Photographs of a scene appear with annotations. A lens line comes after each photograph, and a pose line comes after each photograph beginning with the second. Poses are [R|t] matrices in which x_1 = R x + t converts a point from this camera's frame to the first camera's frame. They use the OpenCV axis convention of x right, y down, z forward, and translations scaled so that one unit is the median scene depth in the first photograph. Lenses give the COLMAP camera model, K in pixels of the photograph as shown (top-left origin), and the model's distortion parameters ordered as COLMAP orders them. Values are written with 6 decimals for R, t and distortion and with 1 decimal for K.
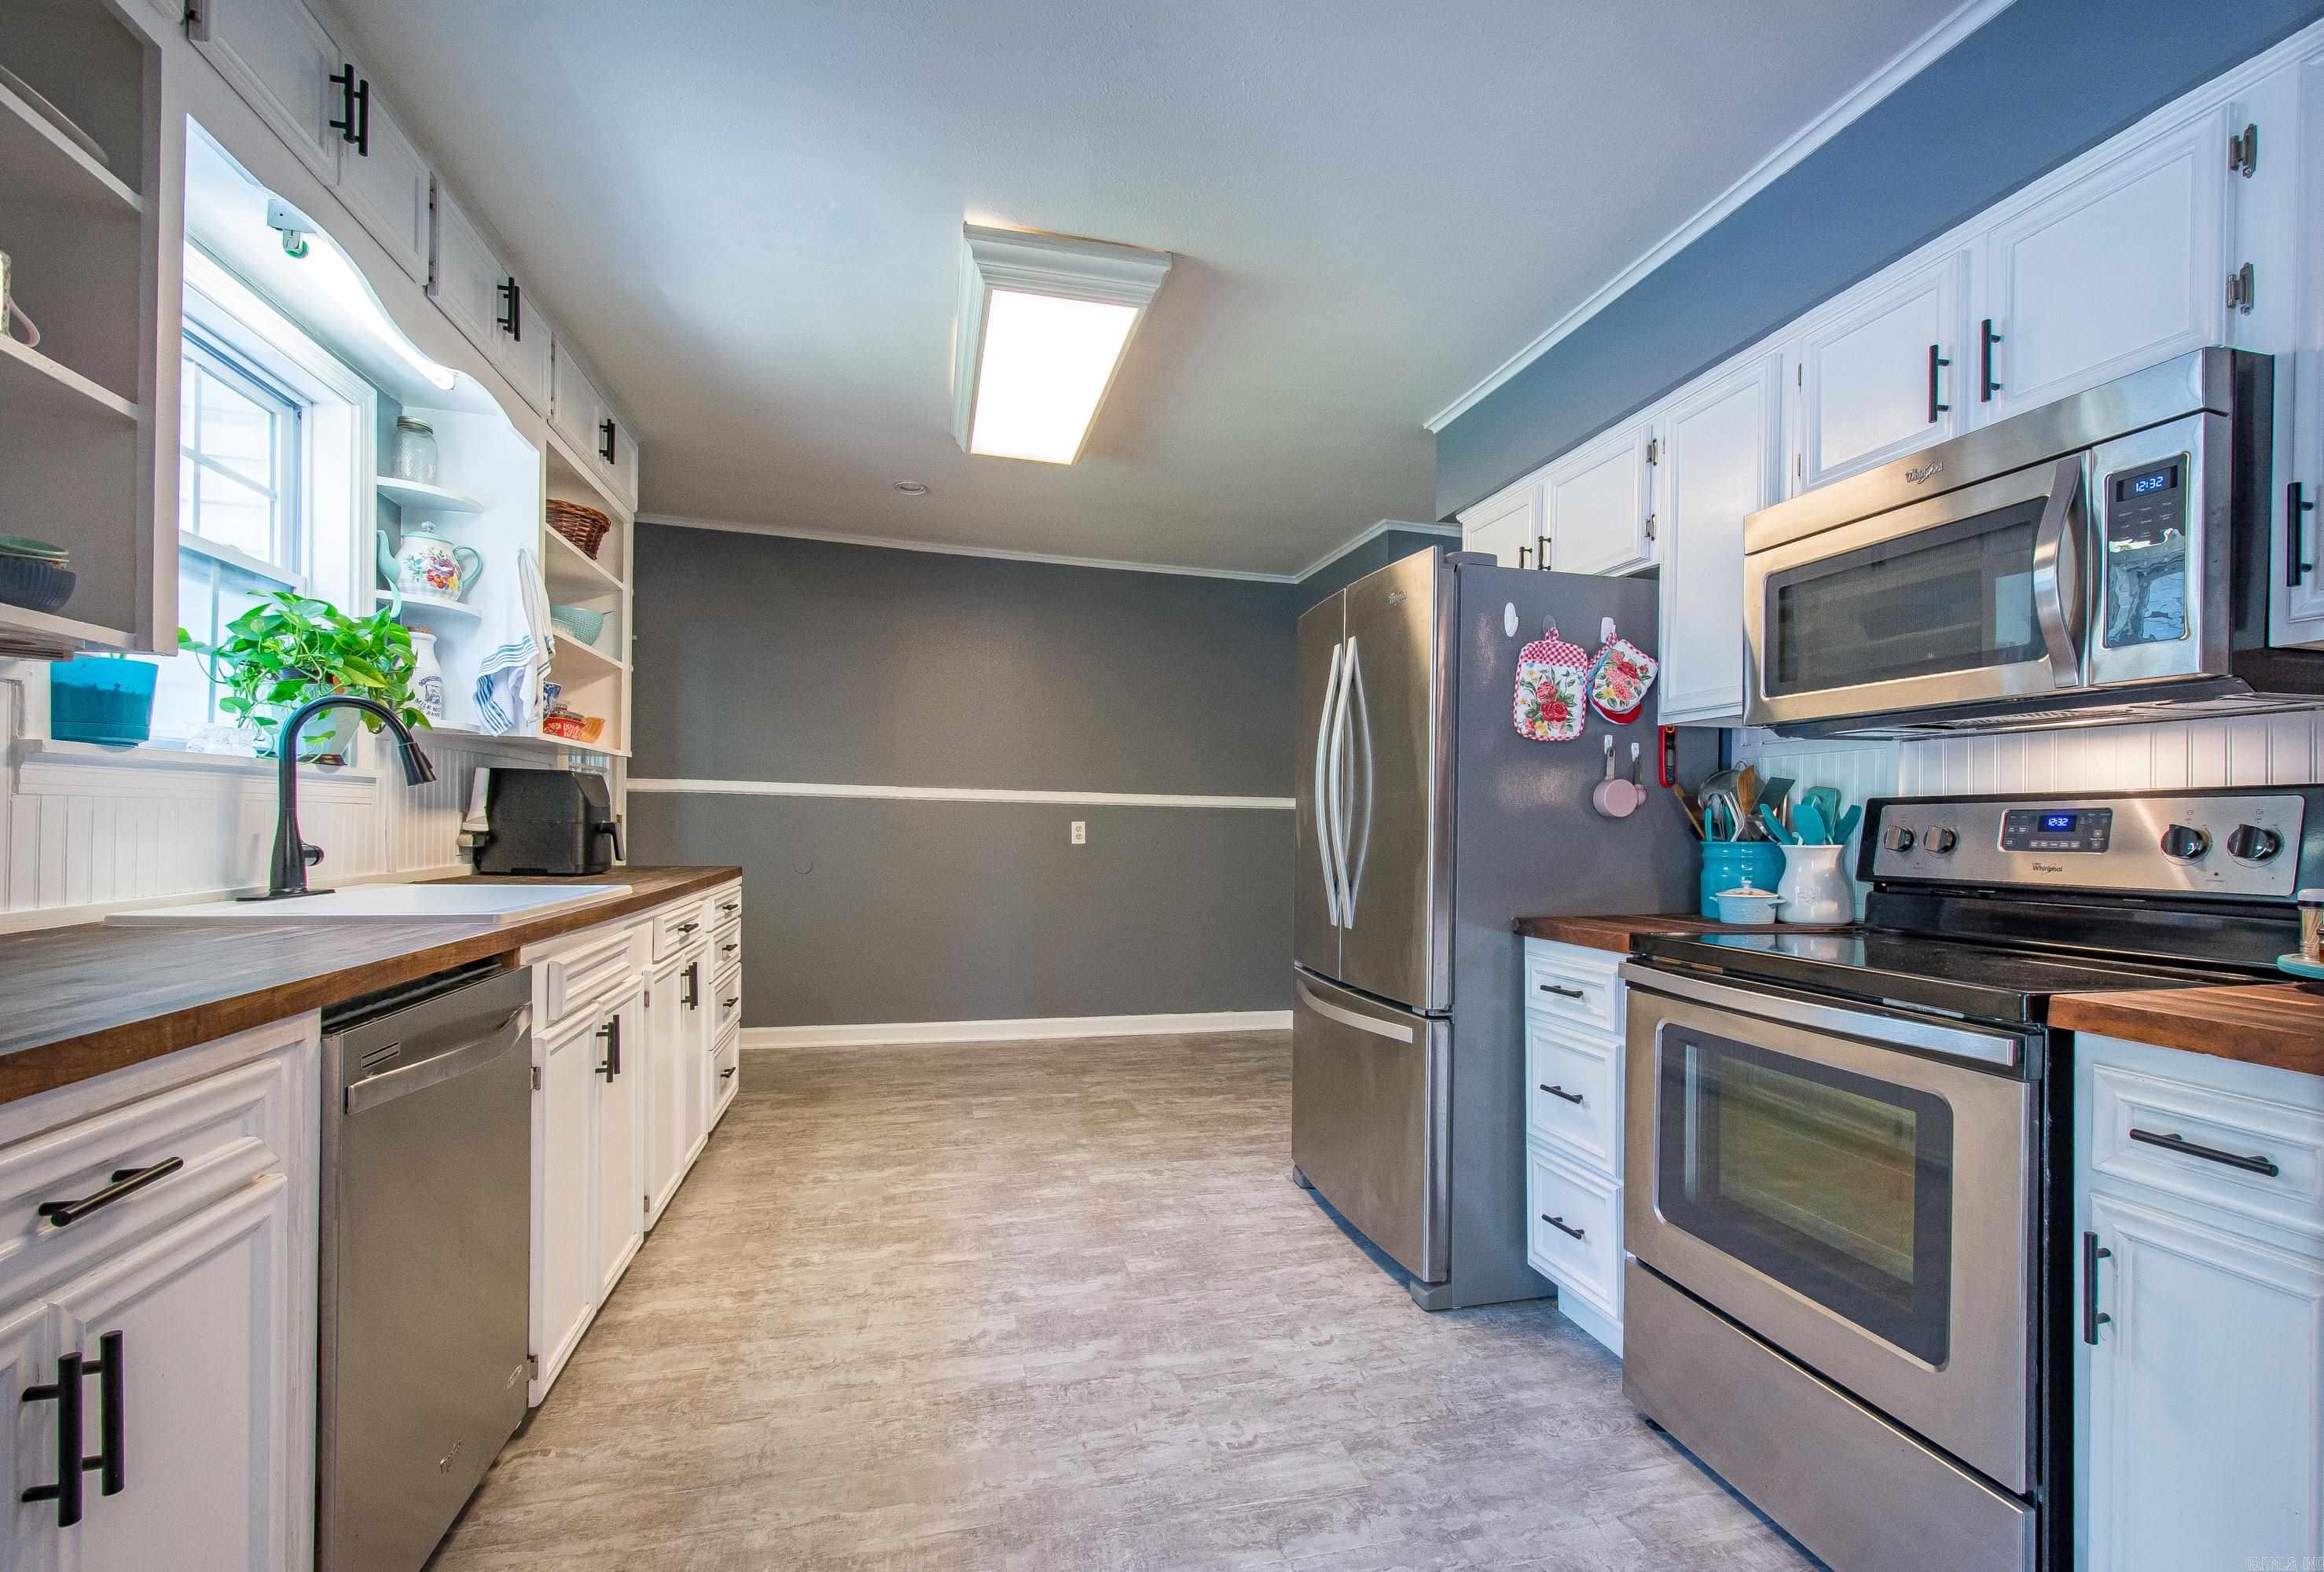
lens RADIAL K [[1037.3, 0, 1213.9], [0, 1037.3, 820.0], [0, 0, 1]] dist [0.000897, -0.000125]
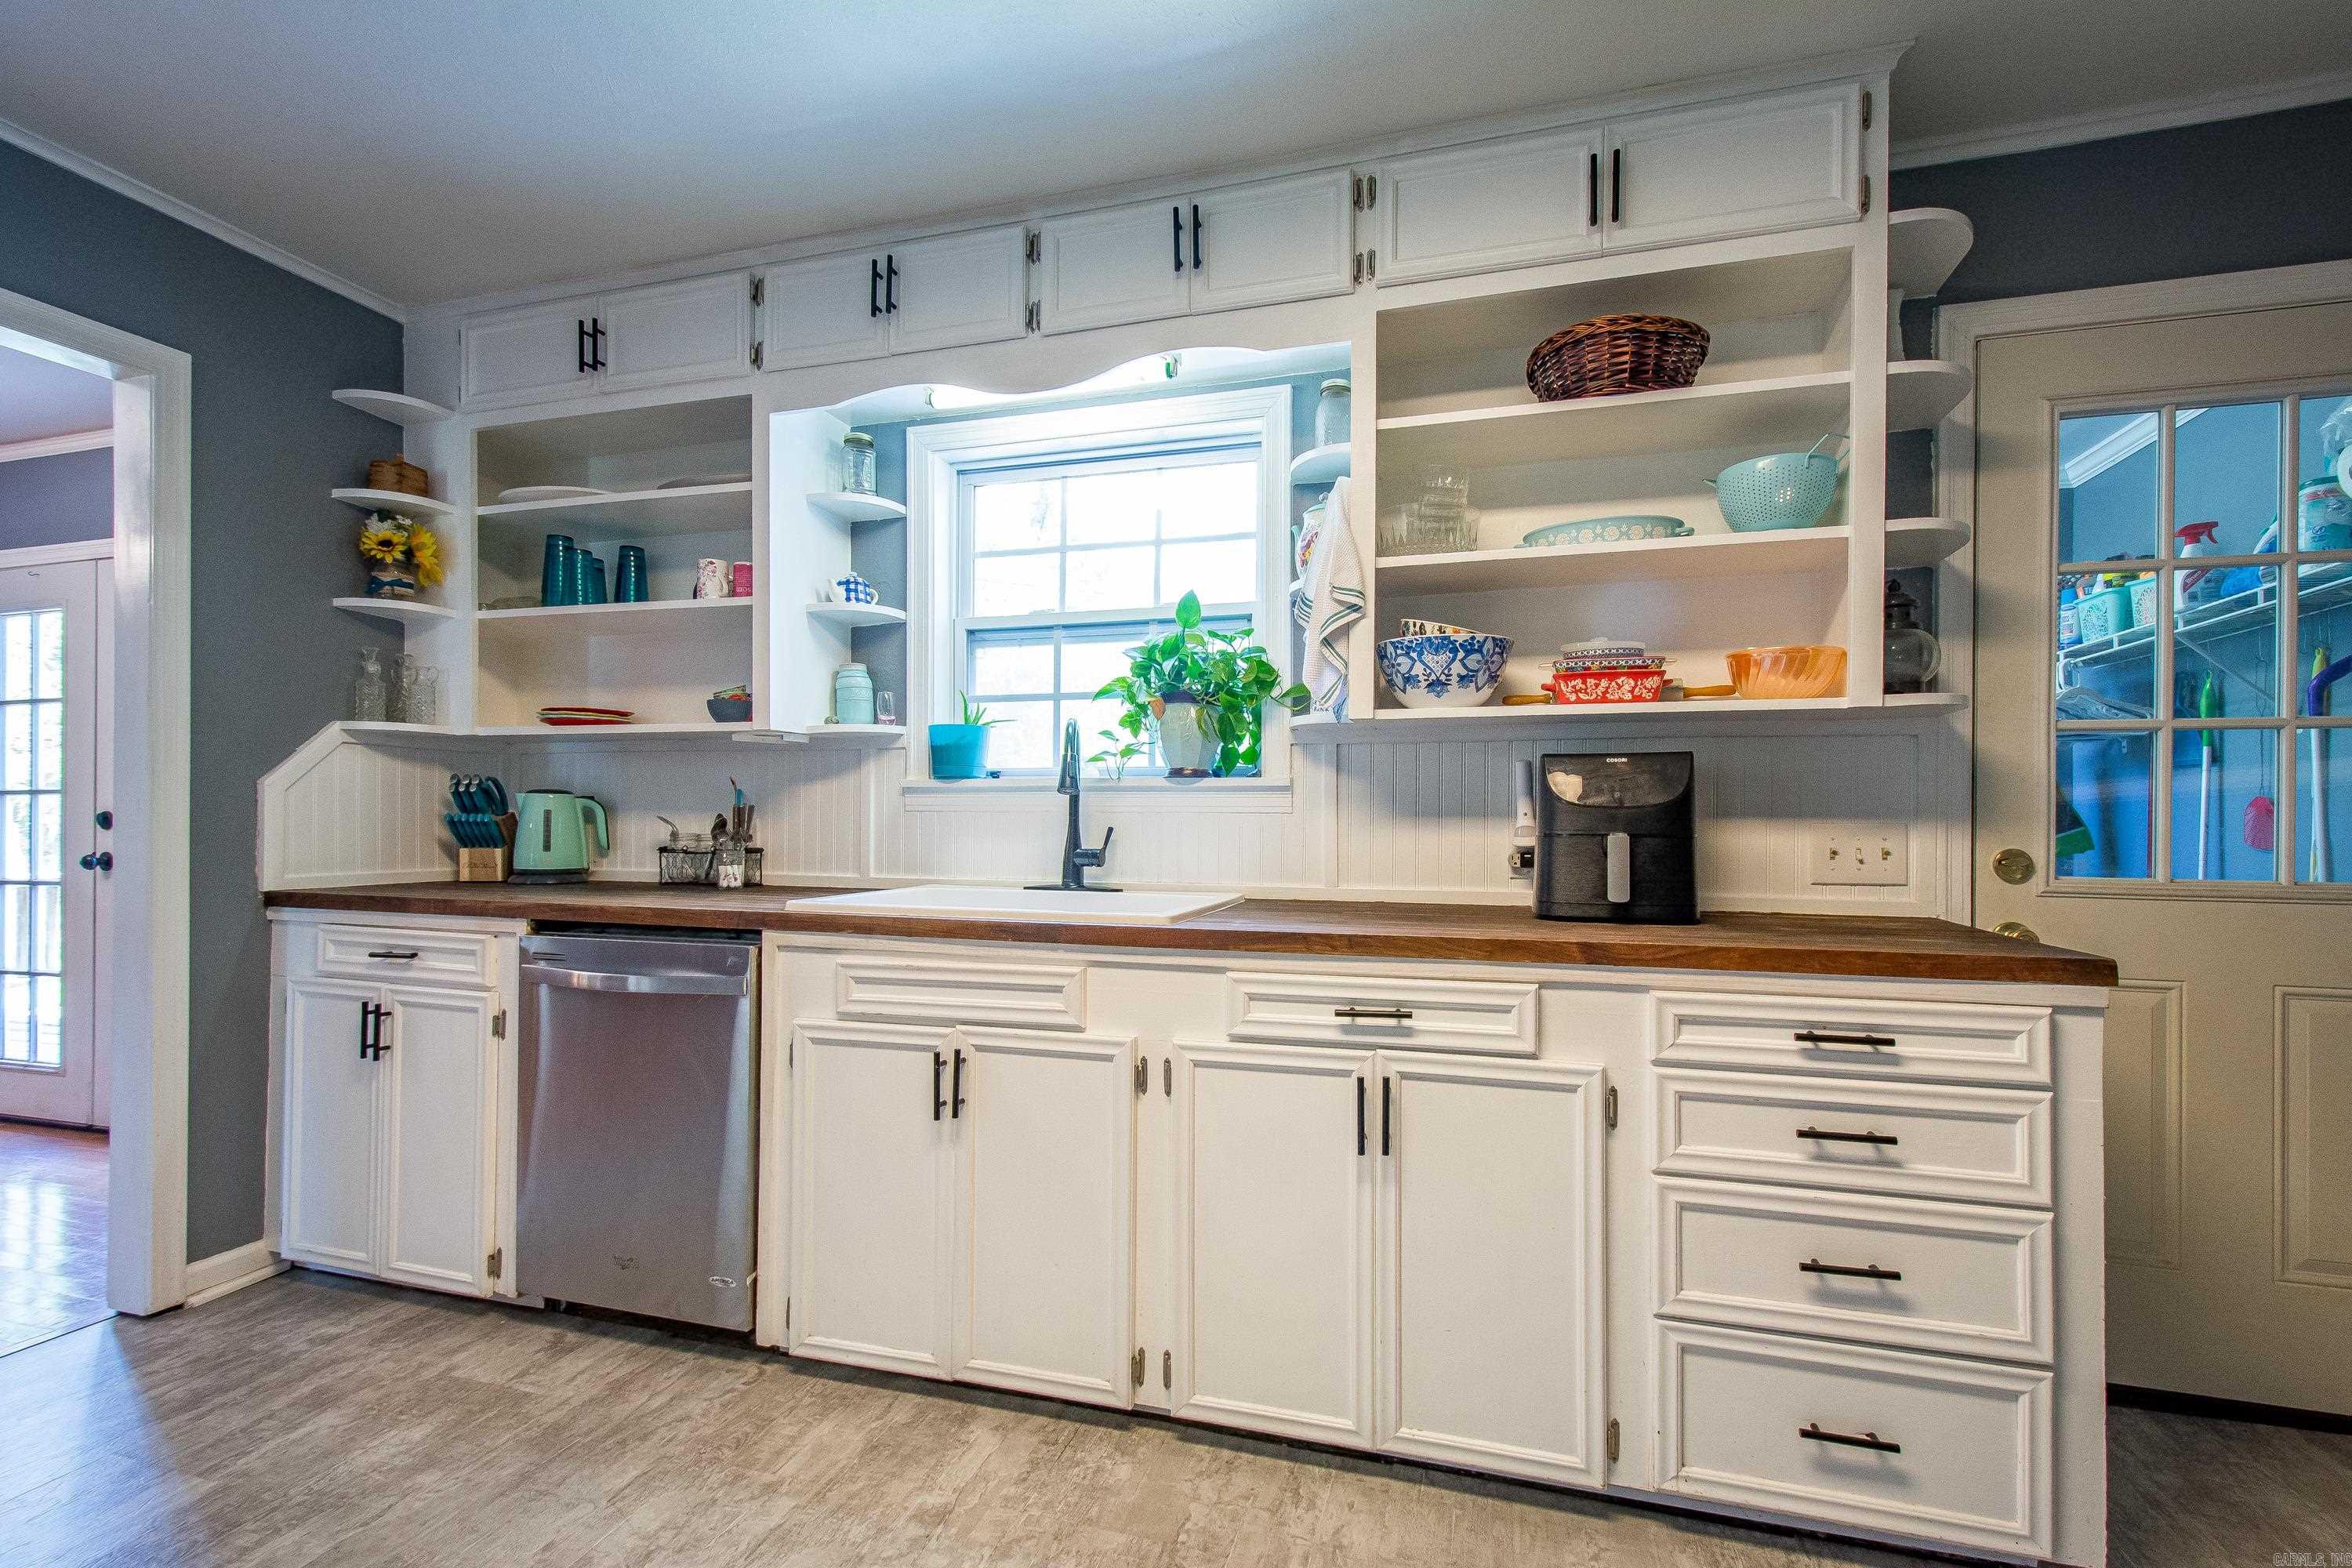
lens RADIAL K [[1031.8, 0, 1204.5], [0, 1031.8, 820.1], [0, 0, 1]] dist [0.009043, -0.000548]
pose [[-0.530268, -0.019073, -0.847615, 0.040609], [-0.013594, 0.999810, -0.013994, 0.006290], [0.847721, 0.004102, -0.530427, 1.465163]]
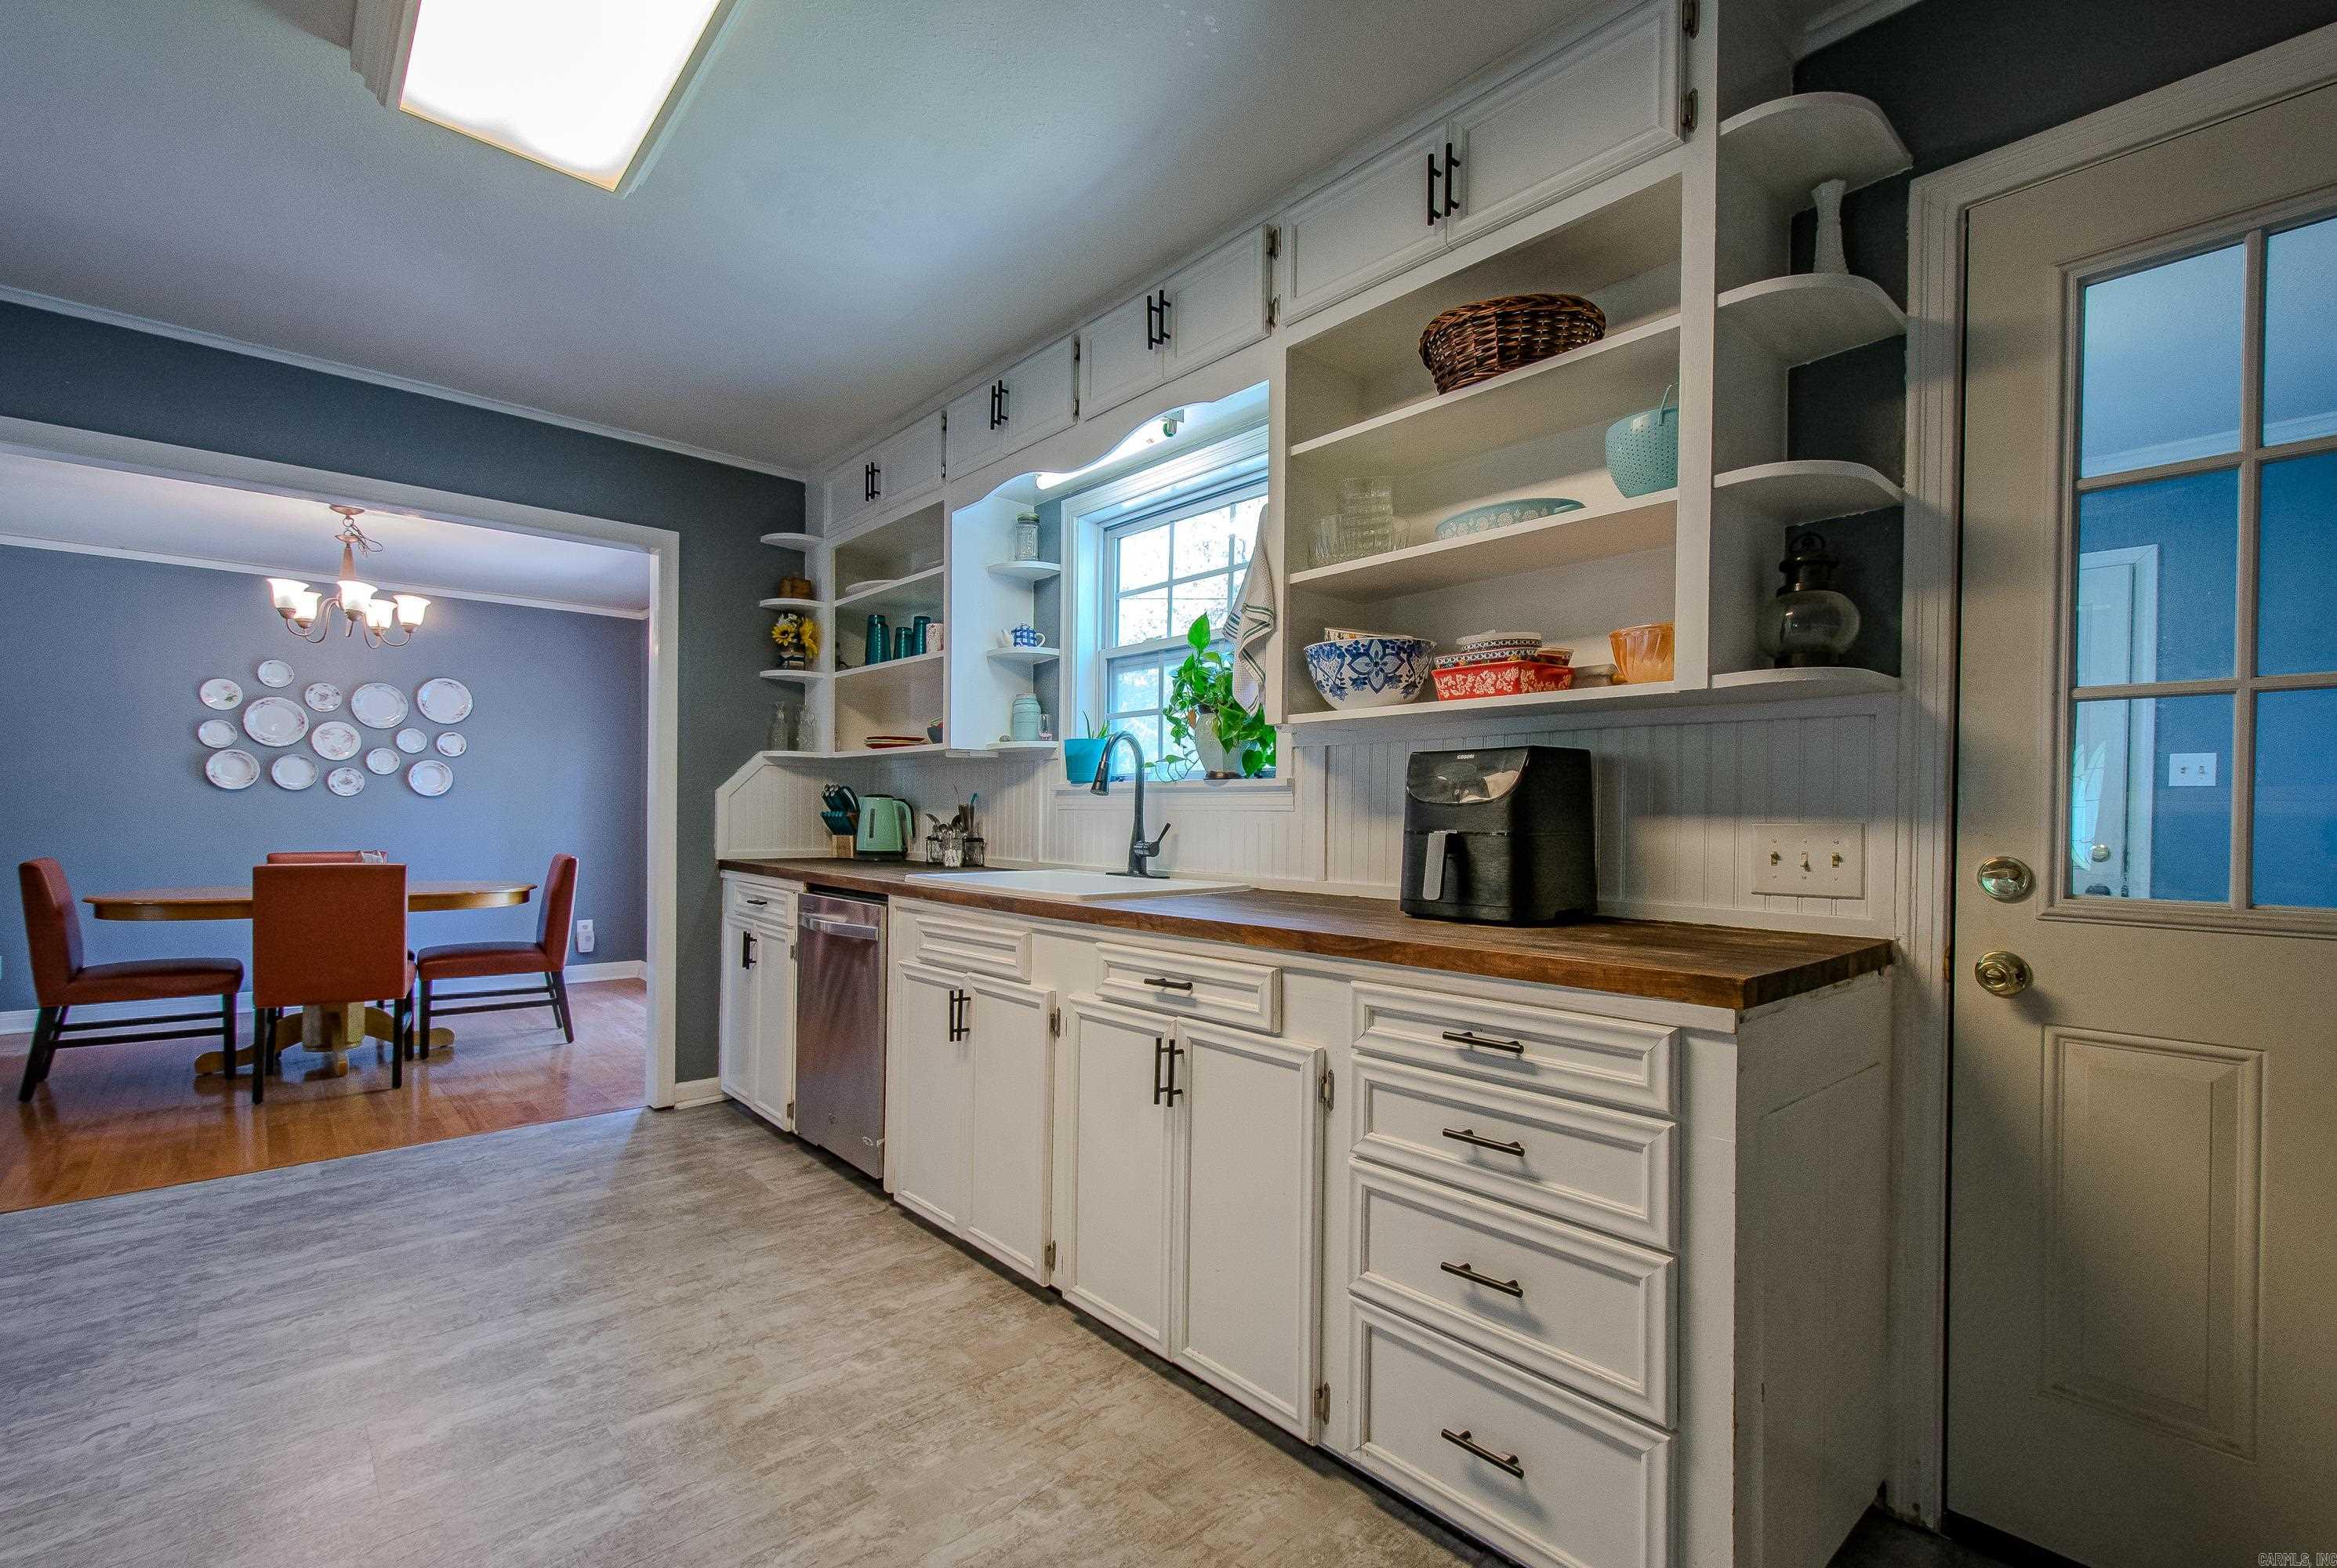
lens RADIAL K [[1046.2, 0, 1183.4], [0, 1046.2, 821.2], [0, 0, 1]] dist [0.002648, -0.000417]
pose [[-0.898120, -0.022031, -0.439199, -0.258417], [-0.023536, 0.999721, -0.002019, 0.000188], [0.439121, 0.008524, -0.898387, 1.924193]]
